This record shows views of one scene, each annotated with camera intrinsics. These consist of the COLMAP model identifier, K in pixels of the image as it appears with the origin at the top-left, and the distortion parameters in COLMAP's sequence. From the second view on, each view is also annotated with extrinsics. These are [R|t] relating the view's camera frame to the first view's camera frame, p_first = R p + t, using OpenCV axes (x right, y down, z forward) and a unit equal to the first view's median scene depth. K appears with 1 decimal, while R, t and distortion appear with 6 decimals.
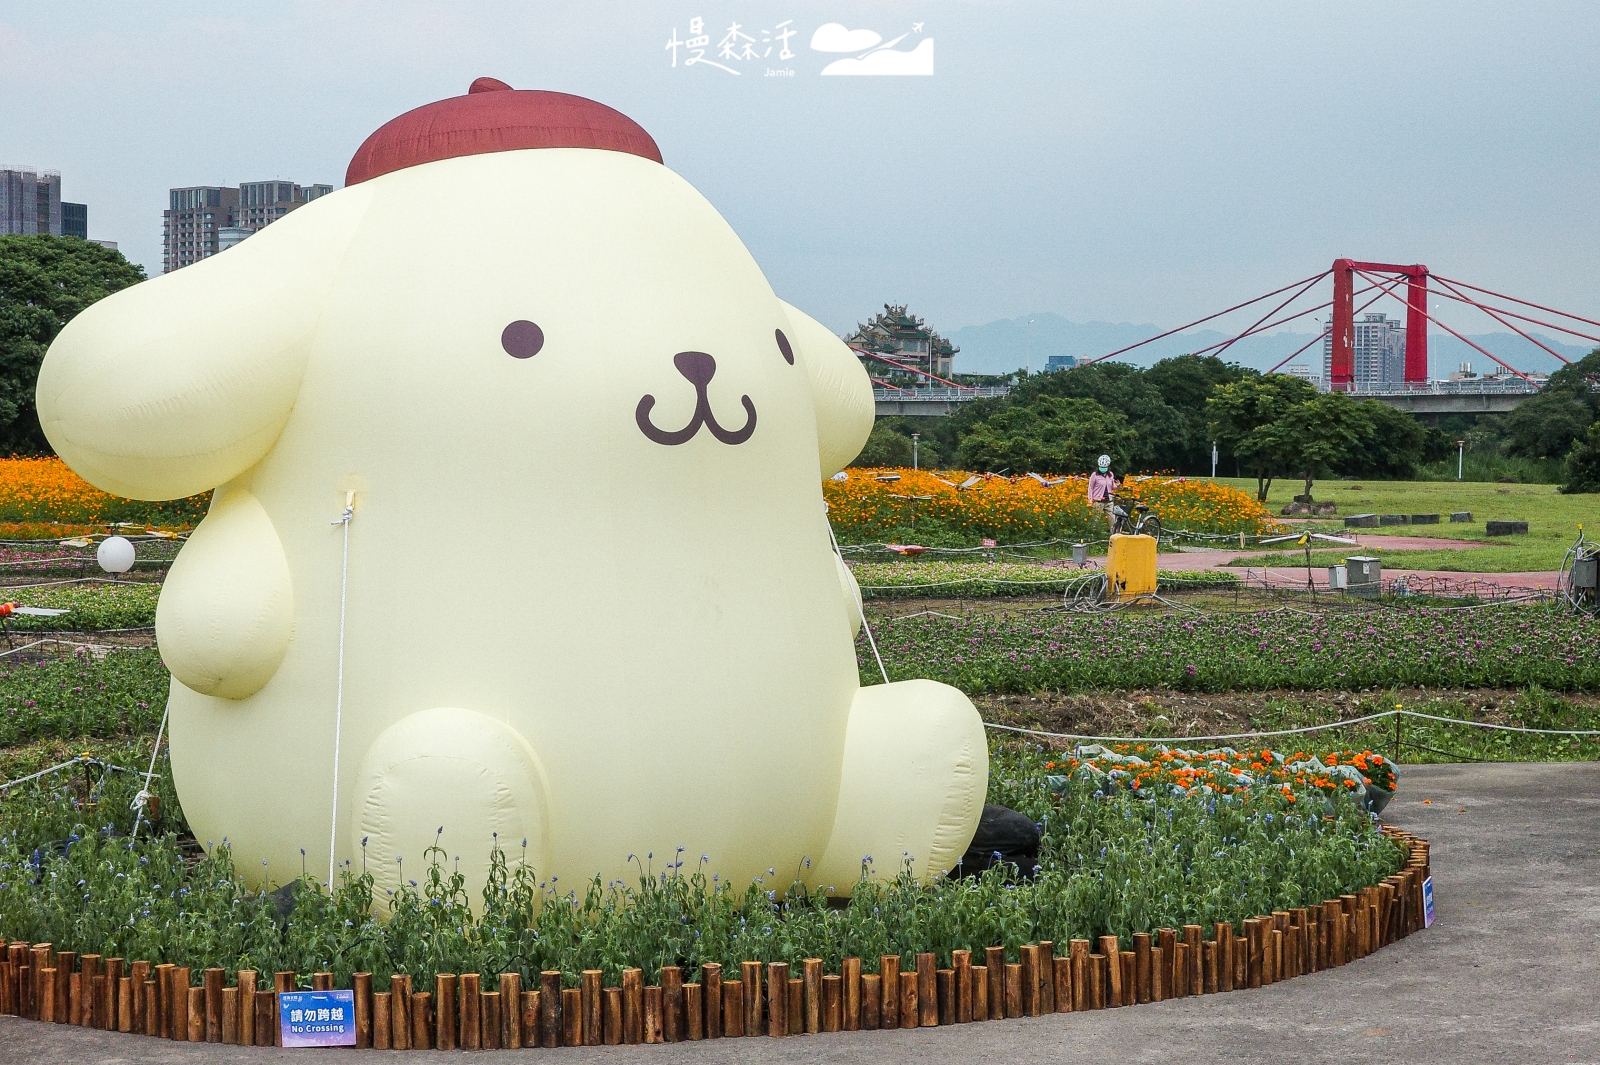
lens RADIAL K [[3203.9, 0, 801.1], [0, 3203.9, 528.4], [0, 0, 1]] dist [0.051674, 0.000000]
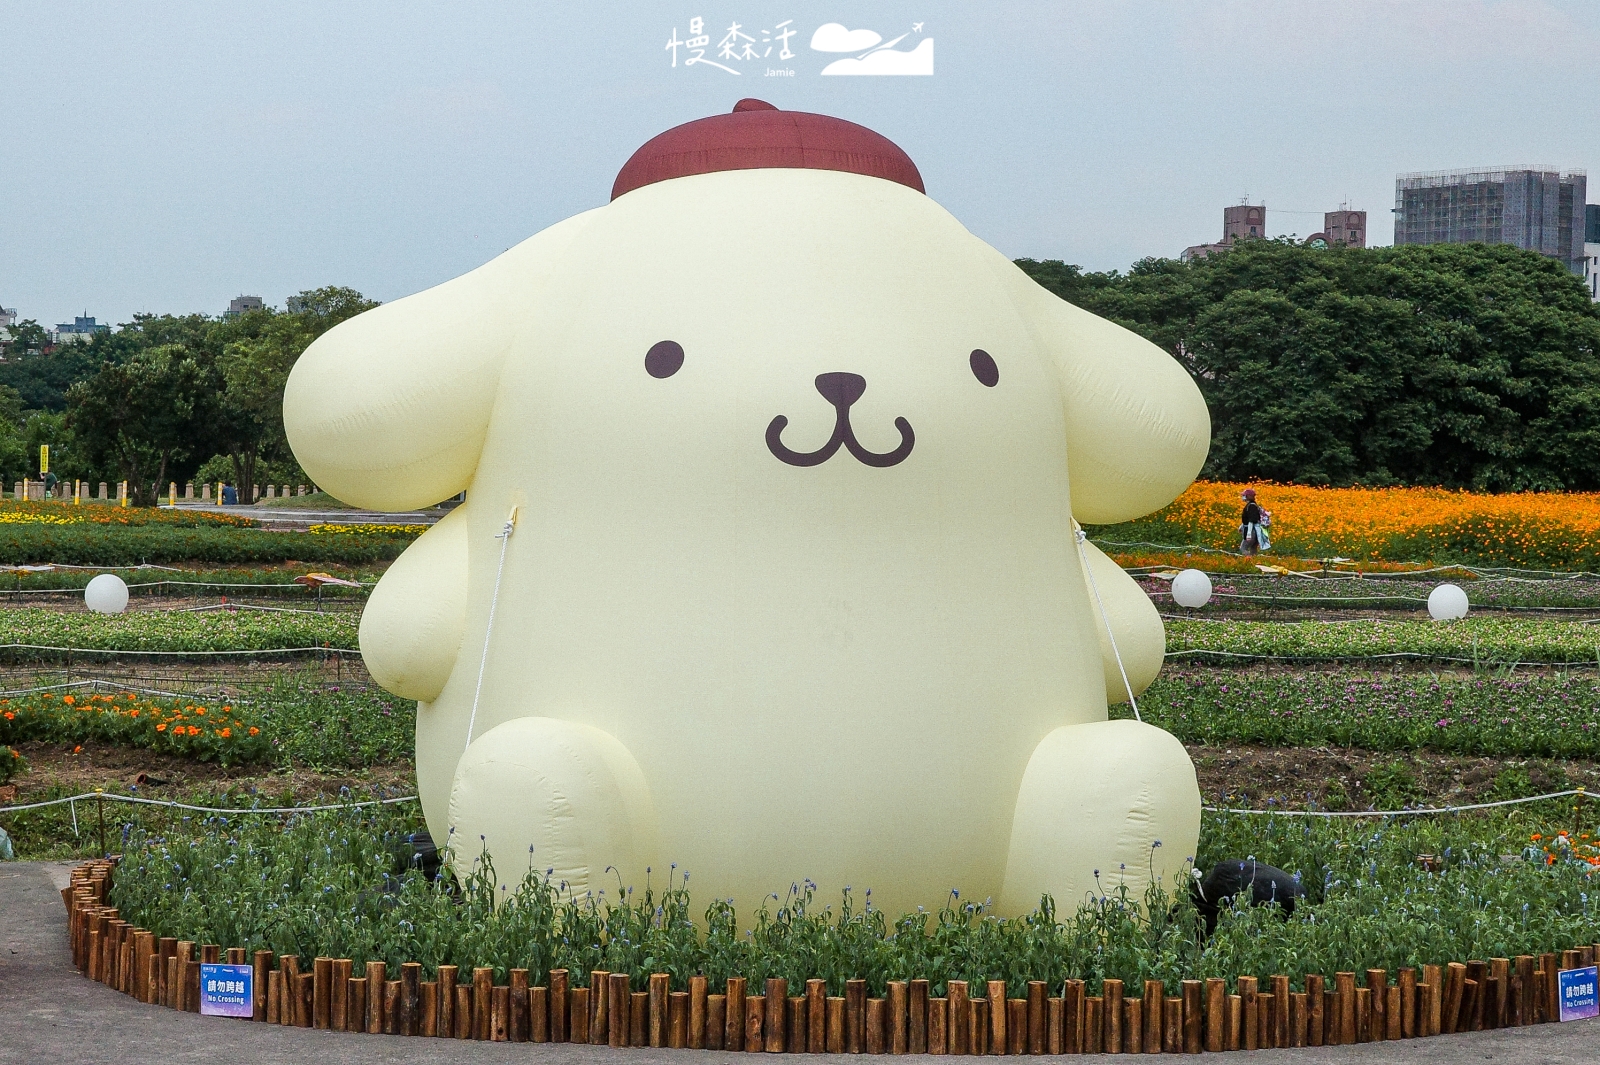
lens RADIAL K [[3601.1, 0, 706.4], [0, 3601.1, 534.3], [0, 0, 1]] dist [0.060241, 0.000000]
pose [[0.889806, 0.024660, -0.455672, 0.477306], [-0.029311, 0.999565, -0.003143, -0.000684], [0.455396, 0.016152, 0.890142, -0.003734]]
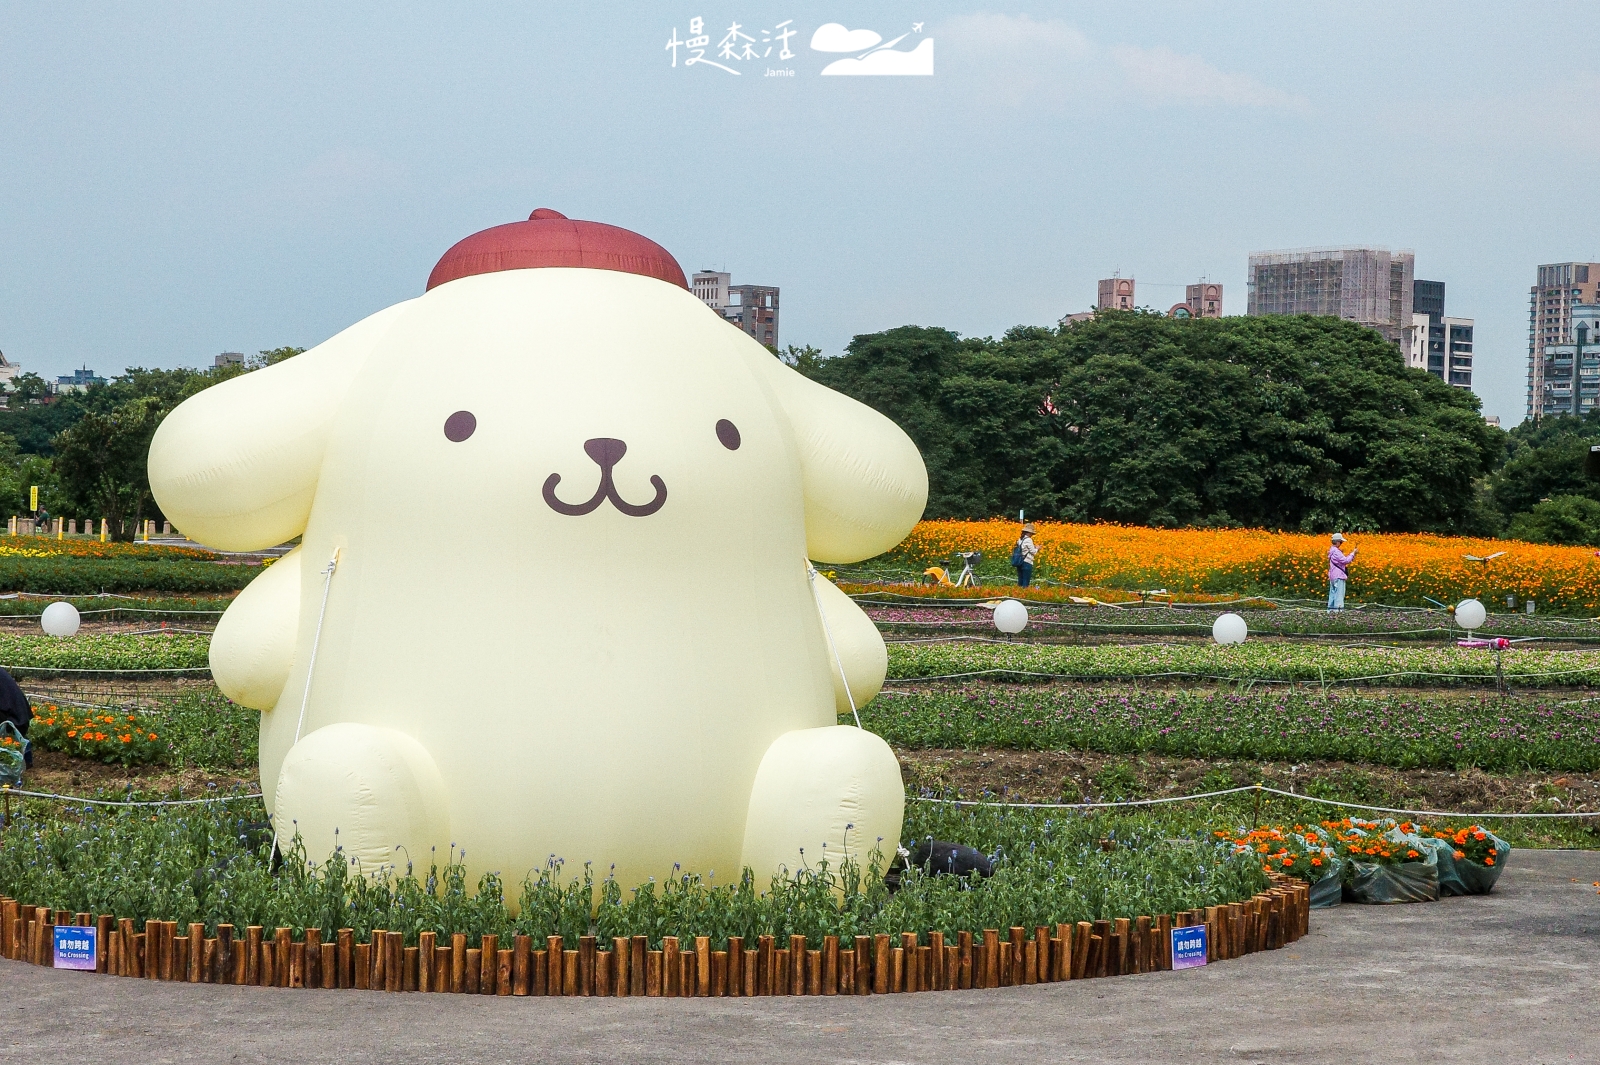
lens RADIAL K [[3203.9, 0, 802.1], [0, 3203.9, 577.6], [0, 0, 1]] dist [0.051674, 0.000000]
pose [[0.910889, 0.029049, -0.411629, 0.575047], [-0.032499, 0.999471, -0.001384, -0.004357], [0.411371, 0.014639, 0.911351, -0.059687]]
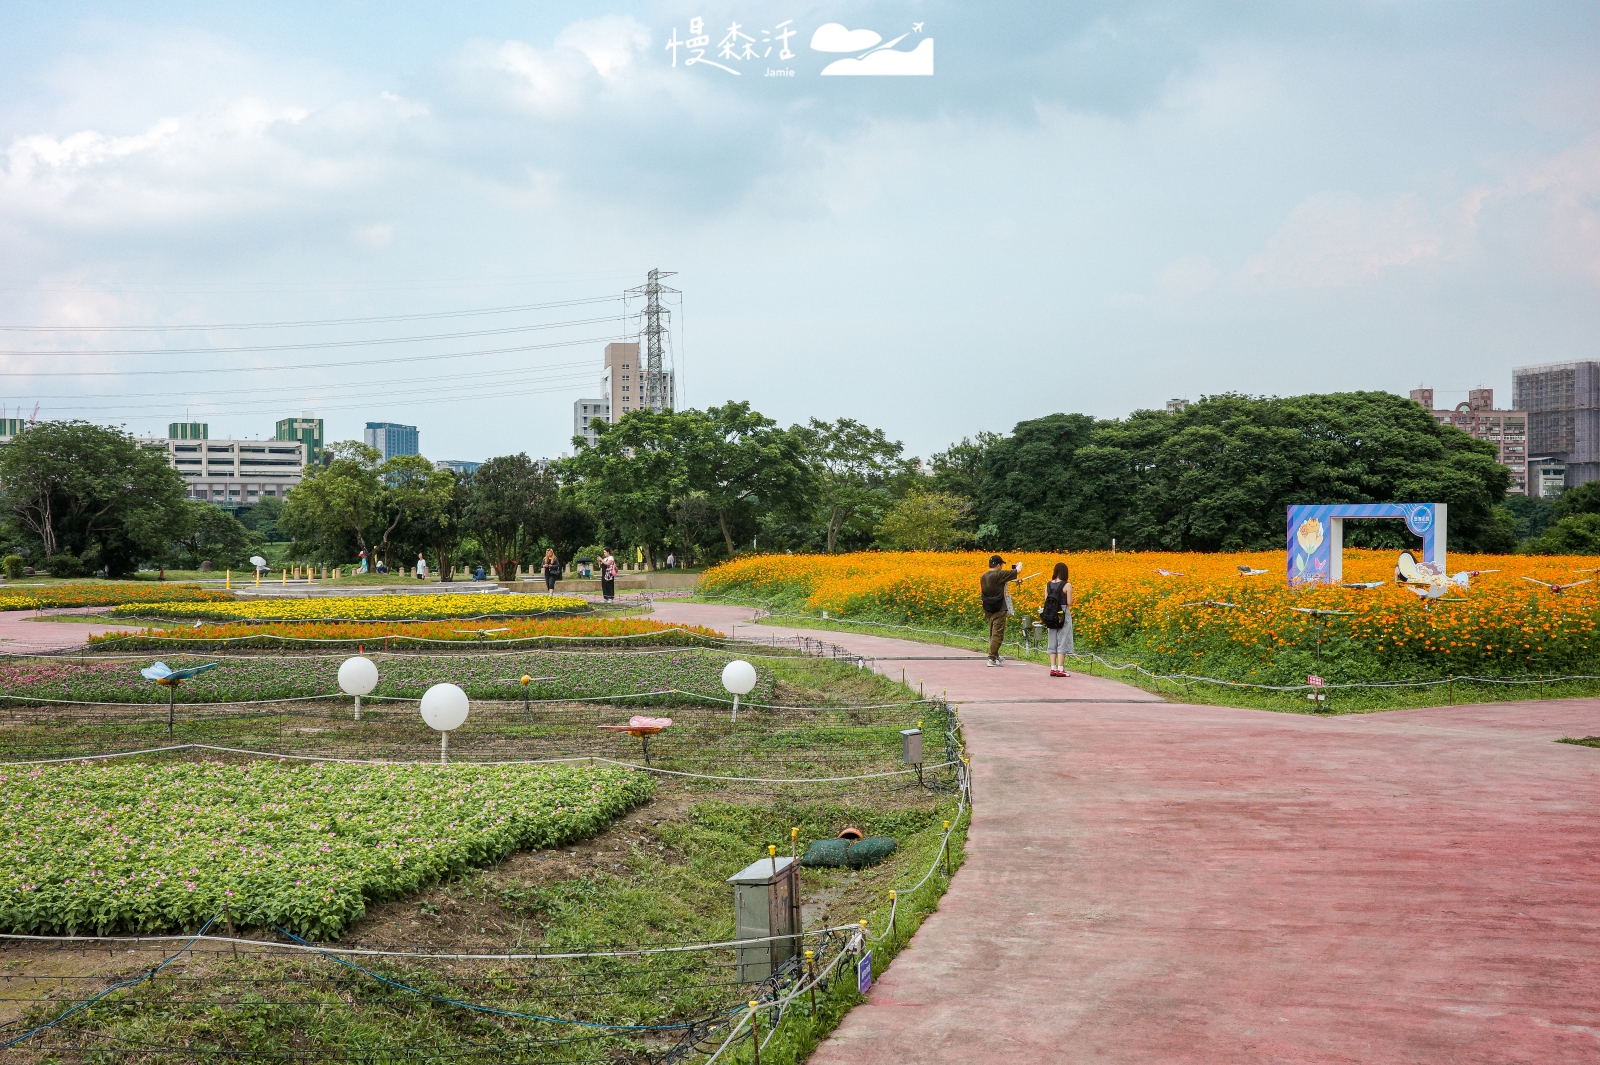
lens RADIAL K [[1765.6, 0, 812.3], [0, 1765.6, 534.6], [0, 0, 1]] dist [0.042239, 0.000000]
pose [[0.763782, -0.011330, -0.645374, 1.151984], [-0.005336, 0.999701, -0.023864, -0.093064], [0.645452, 0.021671, 0.763493, 3.096969]]
